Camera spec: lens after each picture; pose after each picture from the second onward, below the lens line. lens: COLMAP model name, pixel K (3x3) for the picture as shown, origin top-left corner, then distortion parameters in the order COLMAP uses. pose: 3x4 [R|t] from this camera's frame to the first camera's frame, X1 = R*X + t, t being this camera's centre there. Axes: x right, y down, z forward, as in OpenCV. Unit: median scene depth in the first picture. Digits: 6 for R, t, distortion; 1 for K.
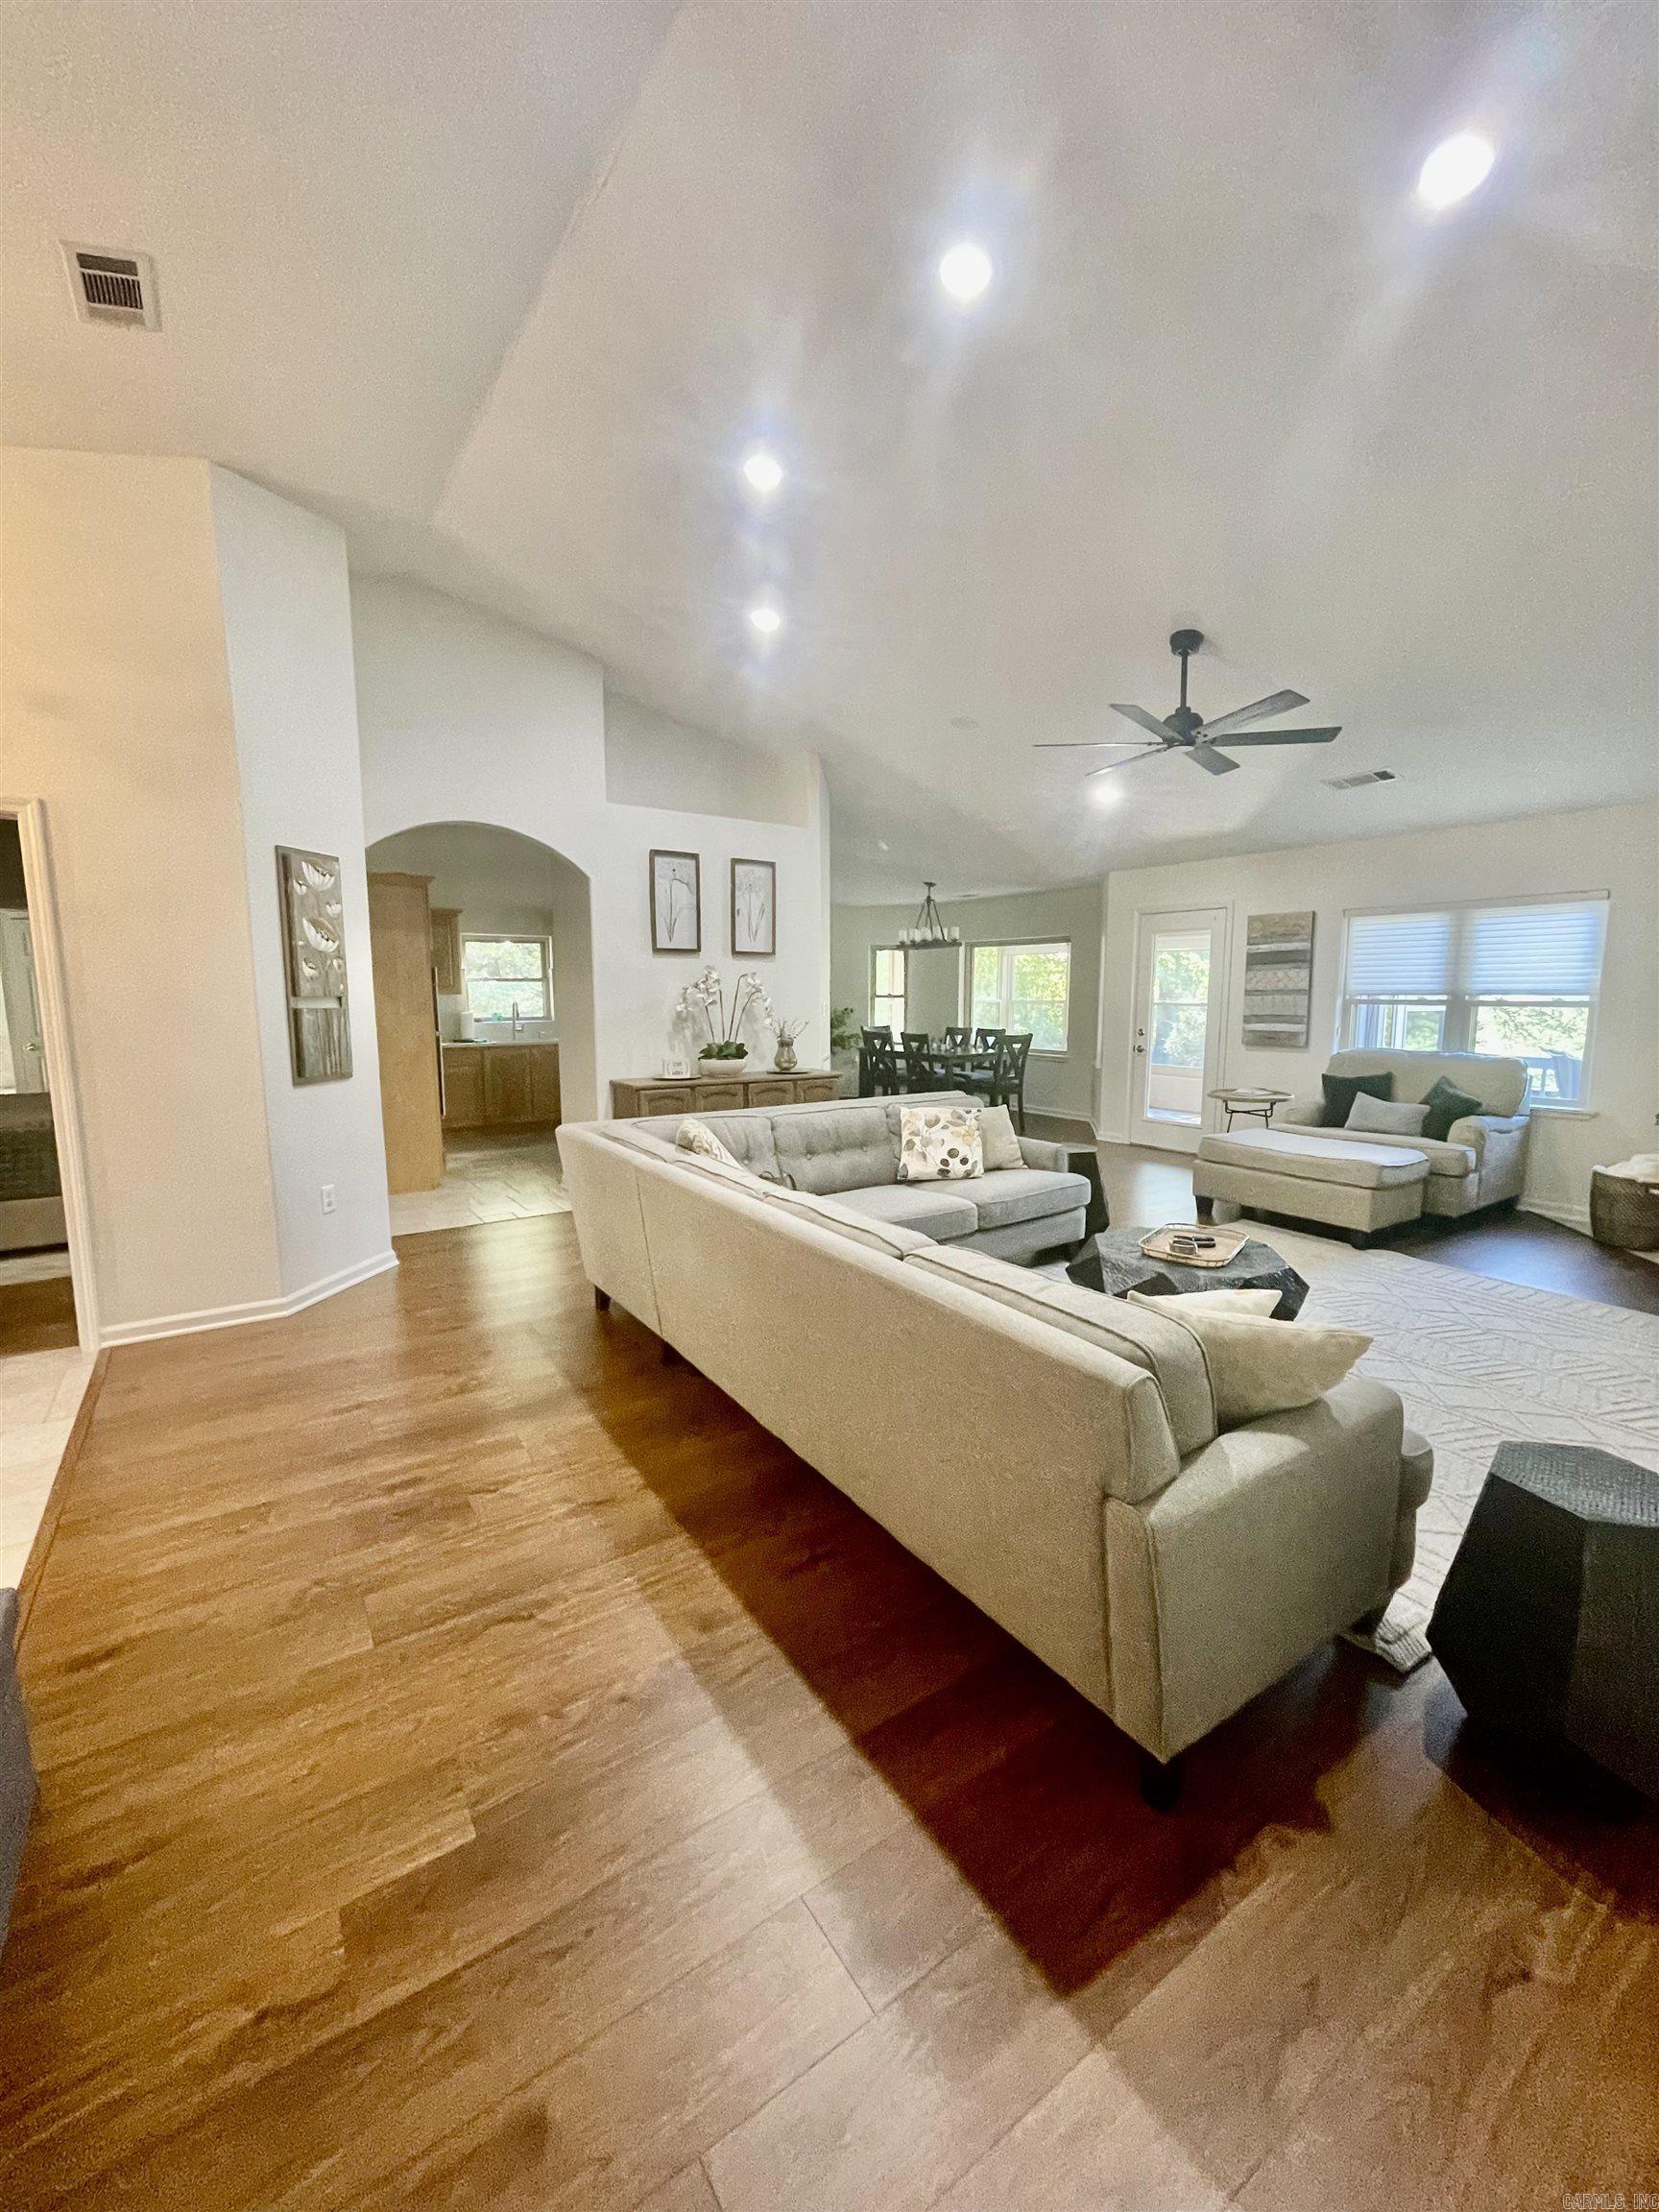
lens RADIAL K [[895.0, 0, 830.8], [0, 895.0, 1106.0], [0, 0, 1]] dist [0.000146, 0.000471]
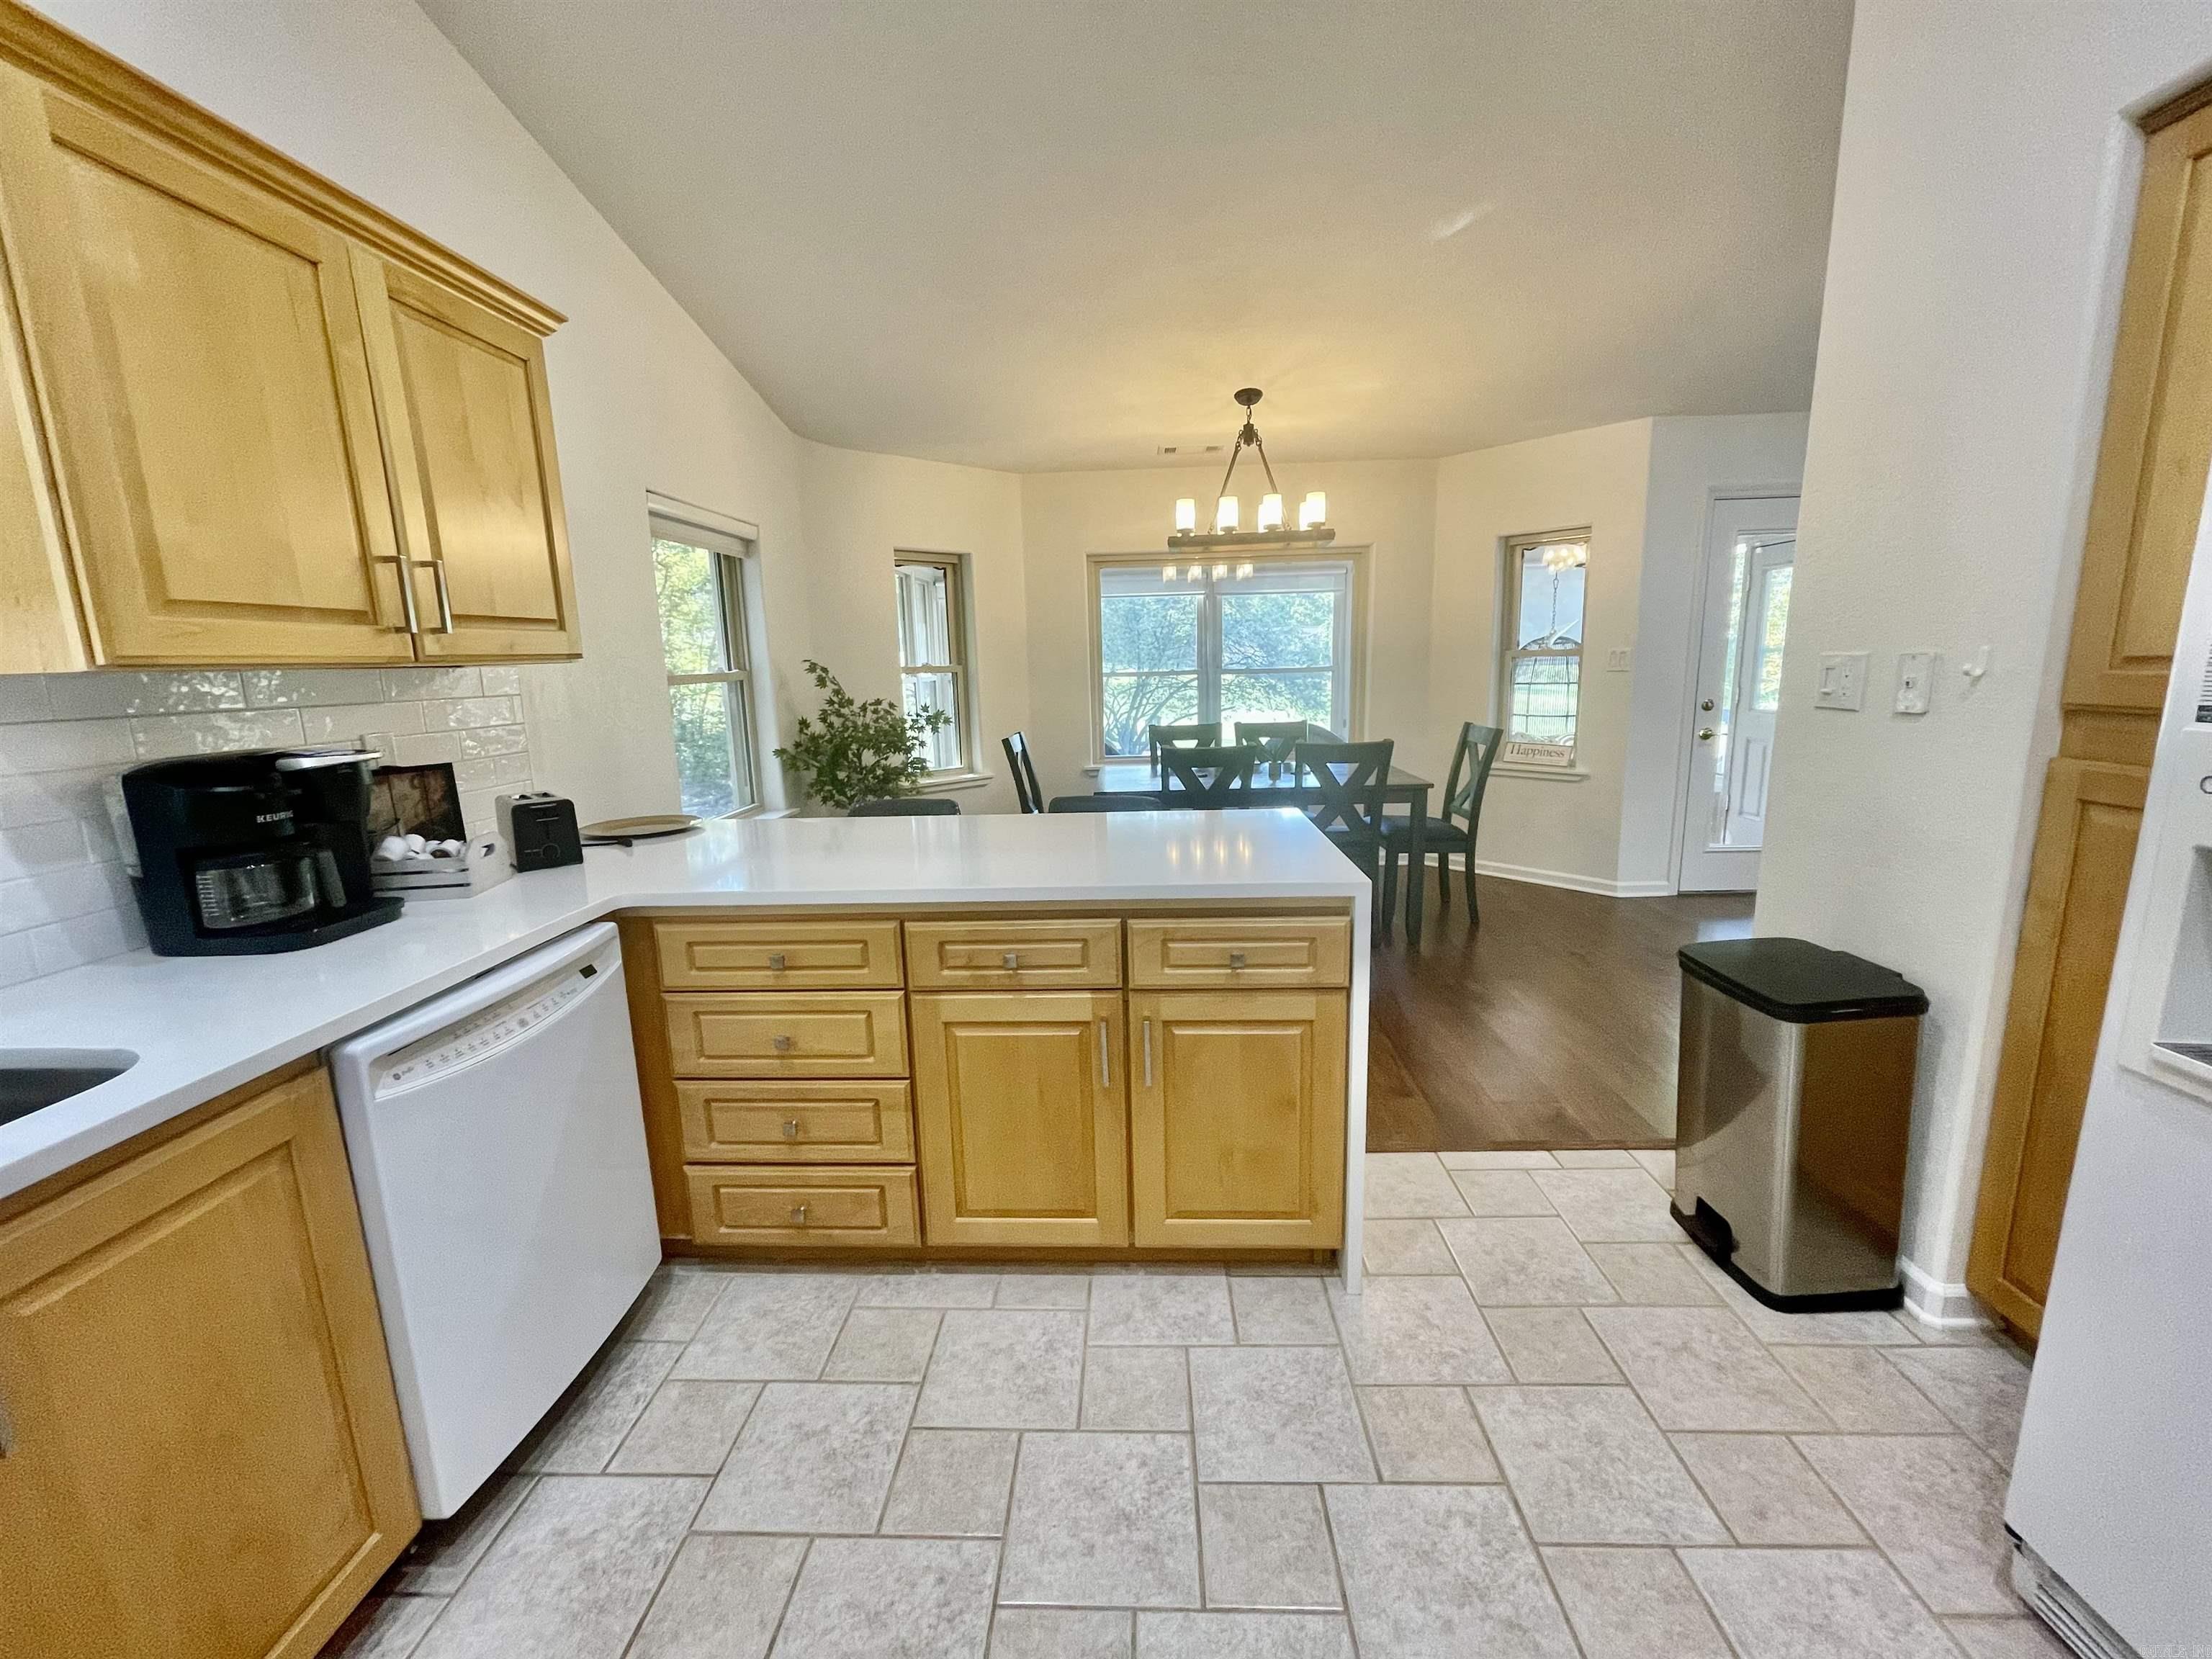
lens RADIAL K [[895.0, 0, 1107.7], [0, 895.0, 824.9], [0, 0, 1]] dist [0.000146, 0.000471]
pose [[0.592693, -0.156230, 0.790131, -0.470085], [0.129396, 0.986734, 0.098041, -0.146861], [-0.794967, 0.044132, 0.605046, 1.240517]]
